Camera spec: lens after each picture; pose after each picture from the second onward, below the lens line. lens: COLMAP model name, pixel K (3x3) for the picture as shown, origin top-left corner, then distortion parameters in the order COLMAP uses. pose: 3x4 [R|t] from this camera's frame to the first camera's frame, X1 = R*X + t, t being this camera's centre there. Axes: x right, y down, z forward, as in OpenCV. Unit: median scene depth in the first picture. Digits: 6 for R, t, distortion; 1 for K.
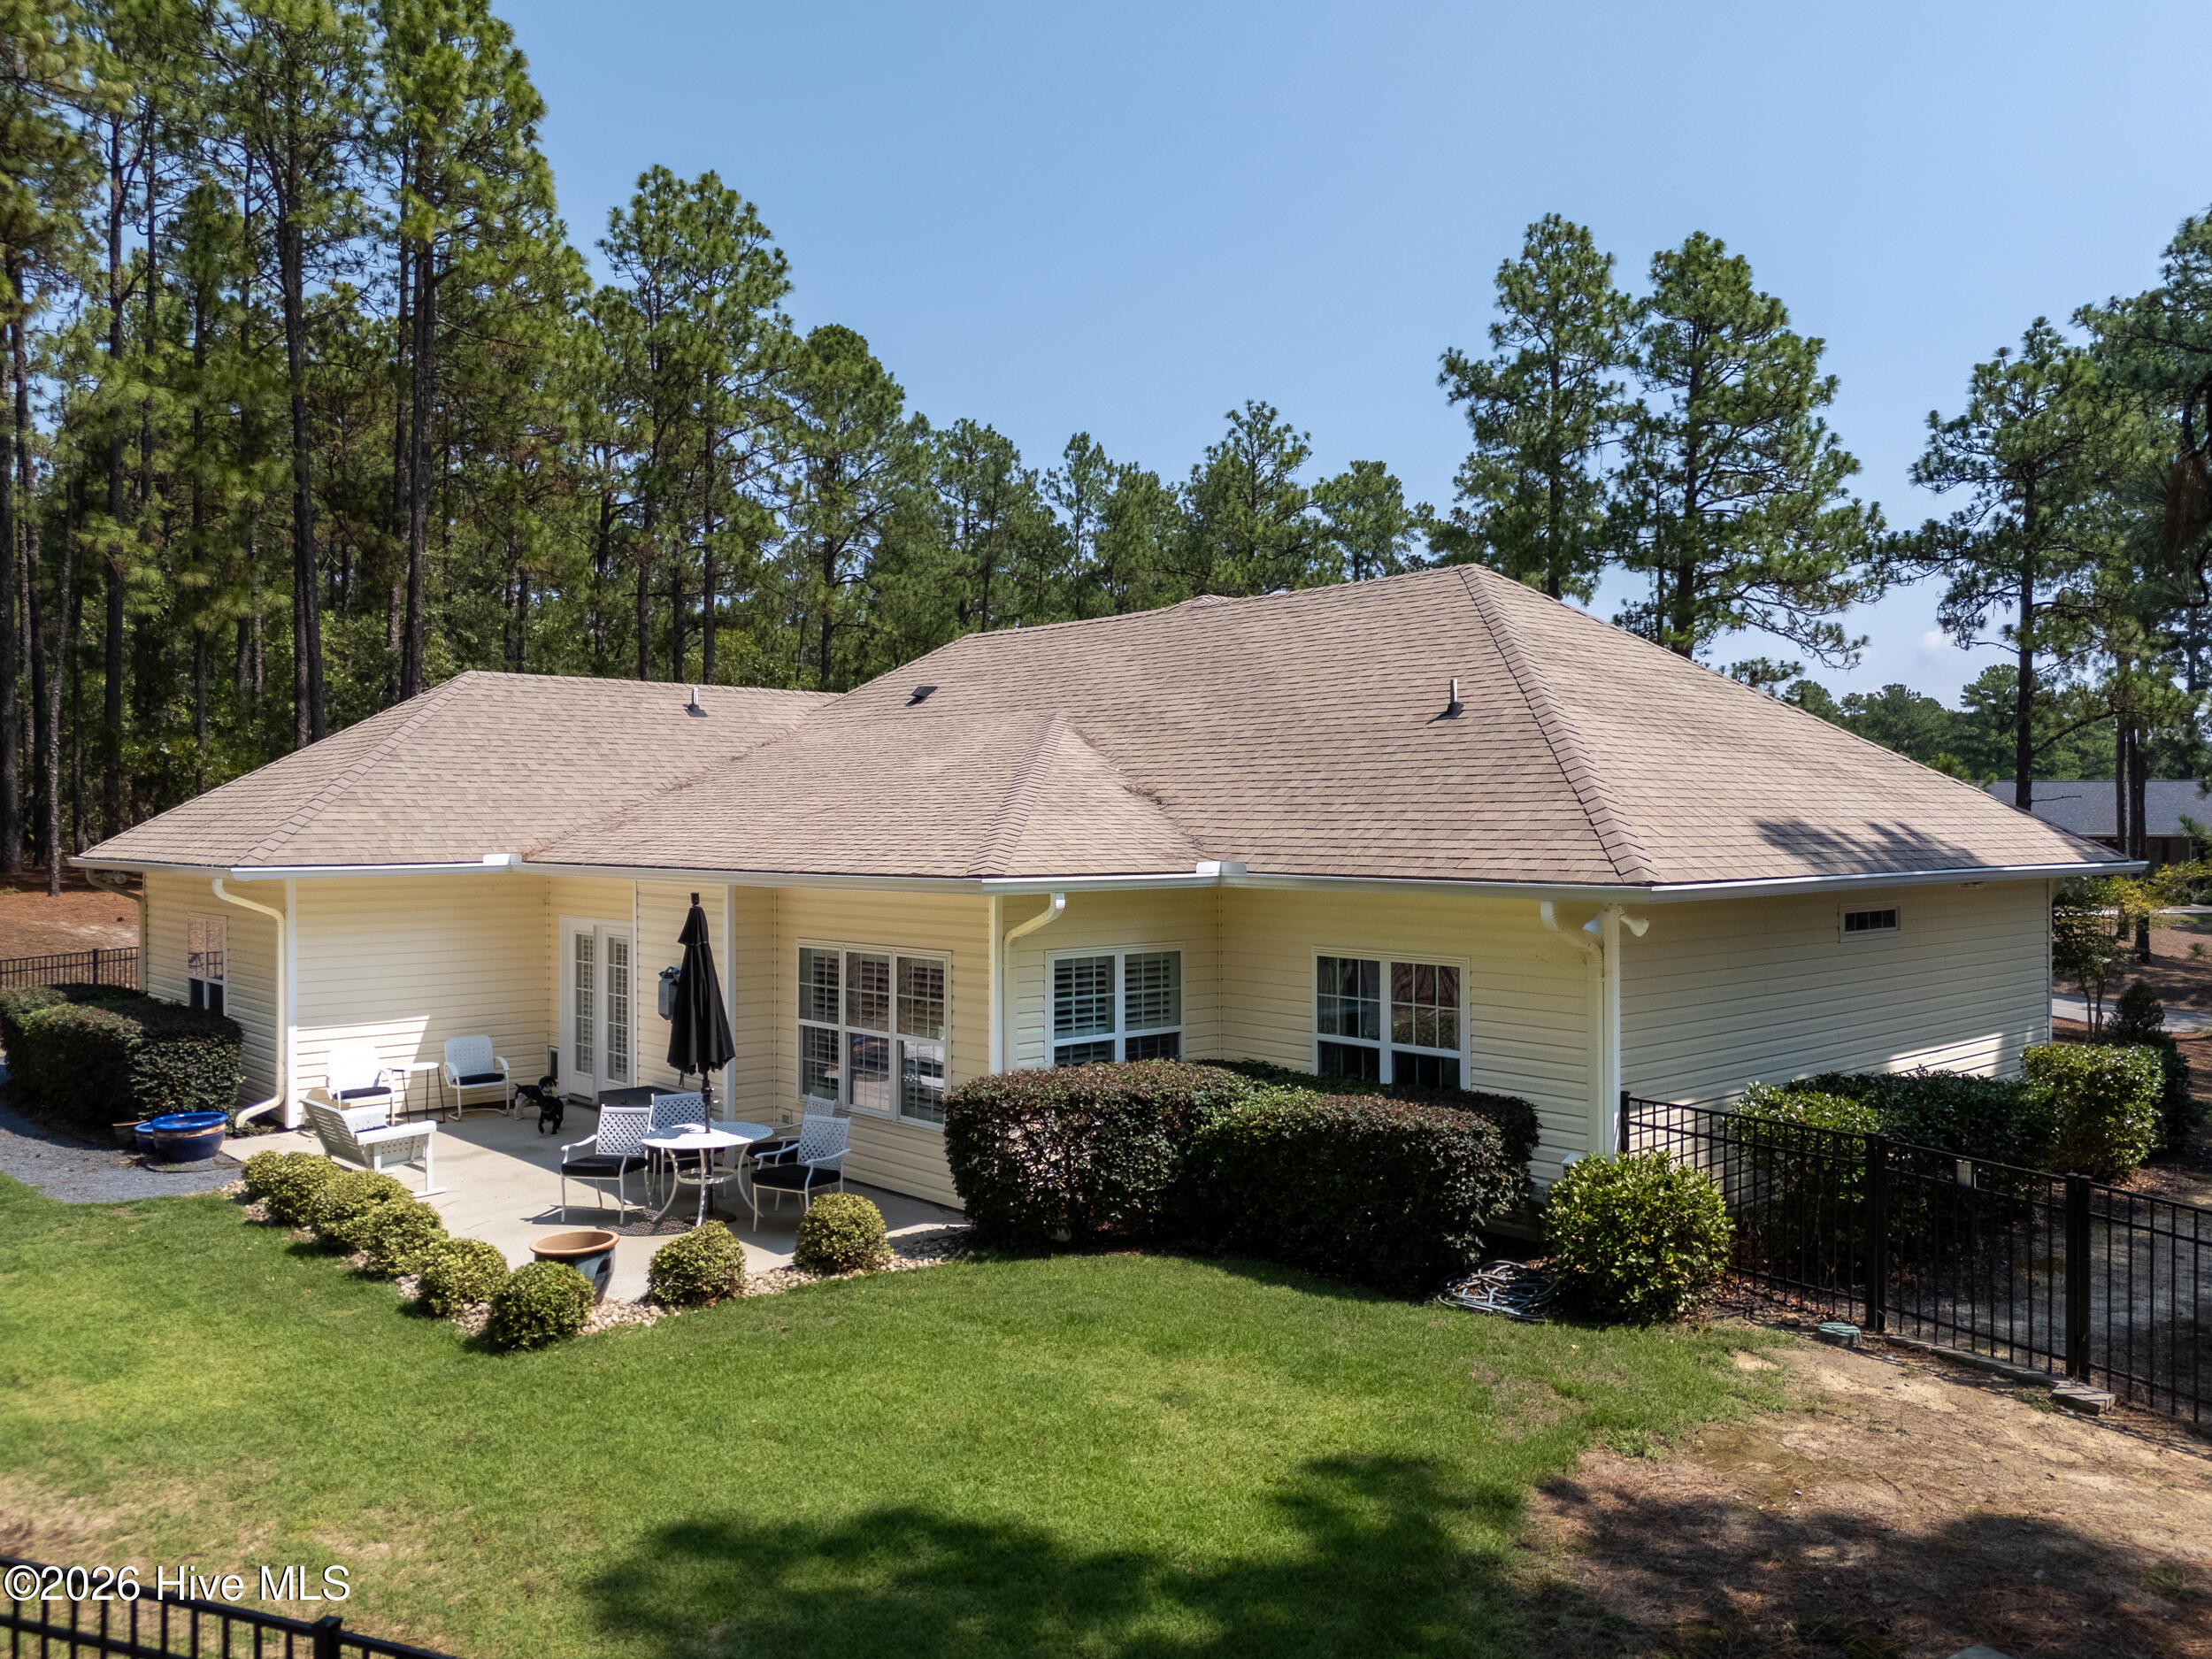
lens RADIAL K [[1576.2, 0, 1106.0], [0, 1576.2, 829.5], [0, 0, 1]] dist [0.078950, -0.068266]
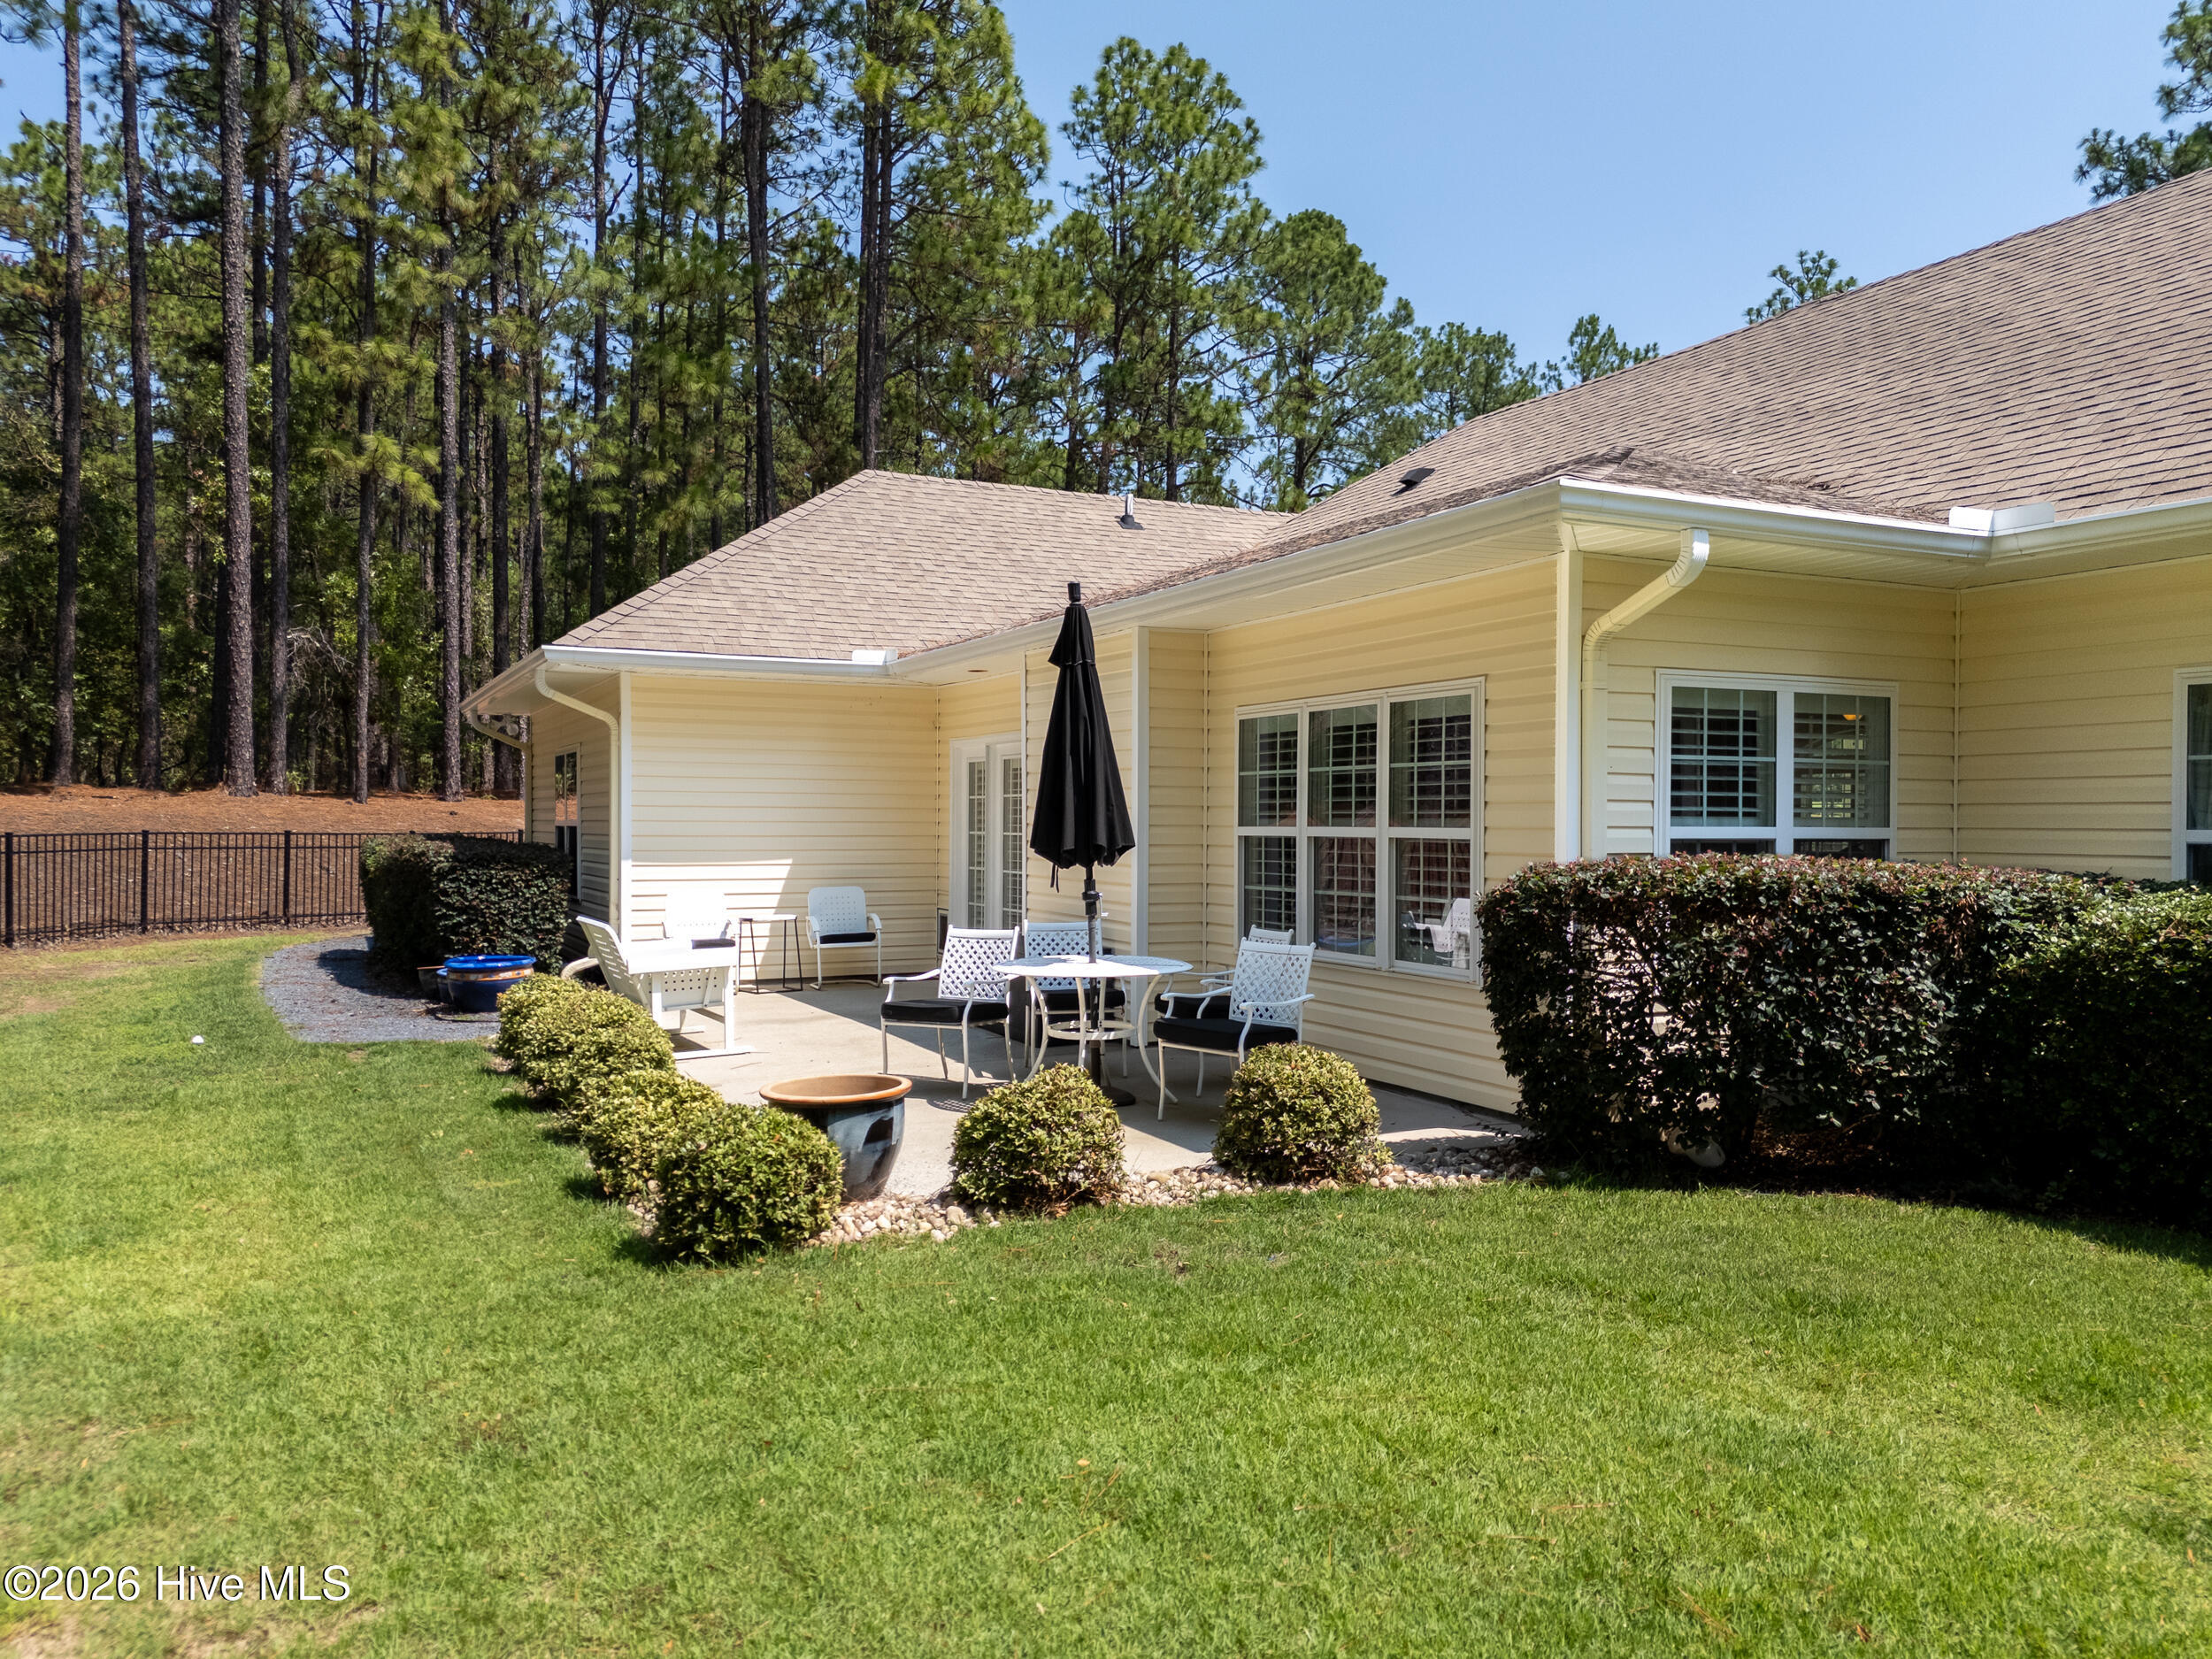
lens RADIAL K [[1576.8, 0, 1158.8], [0, 1576.8, 827.0], [0, 0, 1]] dist [0.085044, -0.080350]
pose [[0.965932, 0.008148, -0.258666, -0.060341], [-0.008101, 0.999966, 0.001249, 0.129126], [0.258668, 0.000889, 0.965966, 0.381189]]
